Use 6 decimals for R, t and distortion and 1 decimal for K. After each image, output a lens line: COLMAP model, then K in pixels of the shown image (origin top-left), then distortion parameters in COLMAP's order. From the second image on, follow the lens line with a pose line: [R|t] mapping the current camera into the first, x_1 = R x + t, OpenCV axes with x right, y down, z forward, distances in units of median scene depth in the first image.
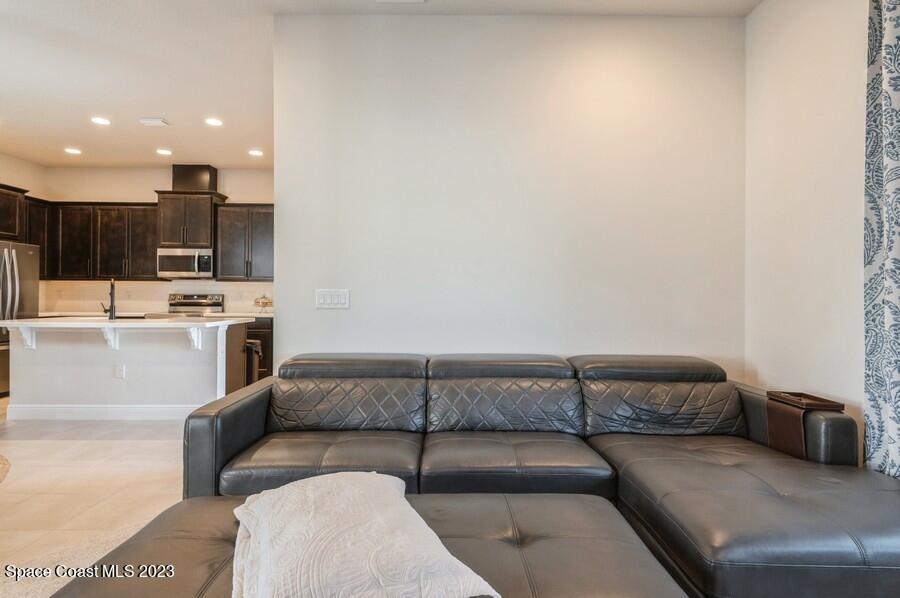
lens RADIAL K [[500.9, 0, 450.0], [0, 500.9, 299.0], [0, 0, 1]] dist [0.015012, -0.000921]
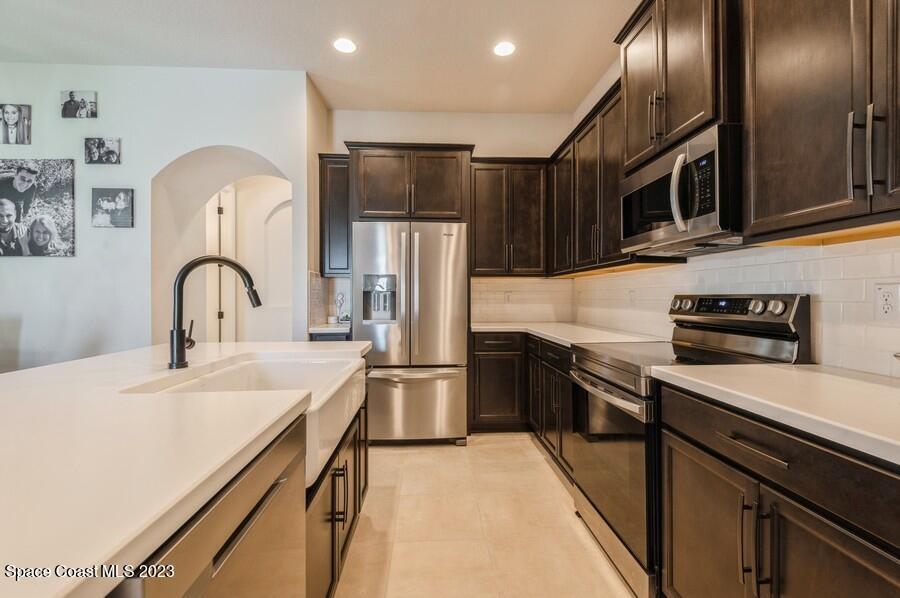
lens RADIAL K [[406.9, 0, 453.0], [0, 406.9, 296.7], [0, 0, 1]] dist [0.033111, -0.014654]
pose [[0.039742, -0.009176, -0.999168, -0.260966], [-0.002817, 0.999953, -0.009295, -0.005921], [0.999206, 0.003184, 0.039715, 0.849598]]
